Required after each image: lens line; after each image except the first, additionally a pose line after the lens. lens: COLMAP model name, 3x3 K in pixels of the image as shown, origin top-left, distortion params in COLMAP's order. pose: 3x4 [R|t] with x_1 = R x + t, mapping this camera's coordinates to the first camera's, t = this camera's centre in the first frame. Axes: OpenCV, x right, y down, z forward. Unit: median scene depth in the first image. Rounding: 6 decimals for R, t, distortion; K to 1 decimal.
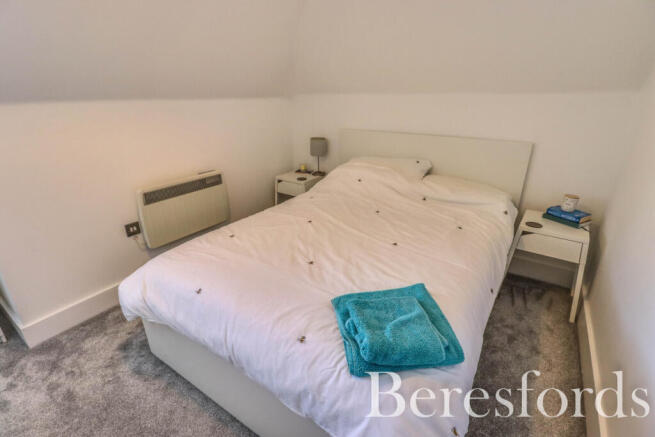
lens RADIAL K [[311.5, 0, 327.5], [0, 311.5, 218.5], [0, 0, 1]] dist [-0.002162, -0.000414]
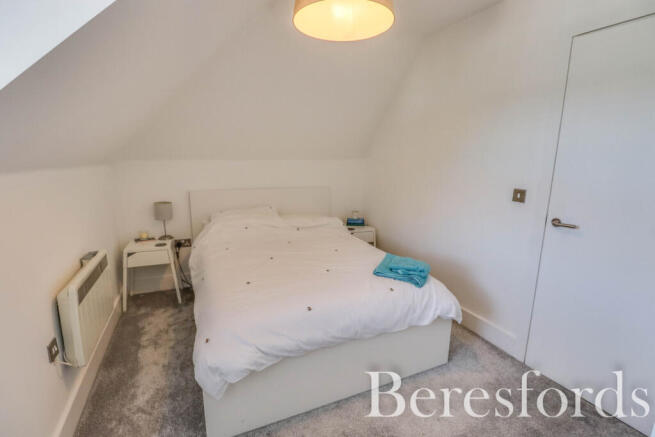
lens RADIAL K [[317.8, 0, 325.6], [0, 317.8, 209.8], [0, 0, 1]] dist [-0.011113, -0.000198]
pose [[0.525337, -0.133468, 0.840362, -0.756982], [0.305747, 0.951270, -0.040050, -0.044611], [-0.794066, 0.277978, 0.540544, 0.062434]]
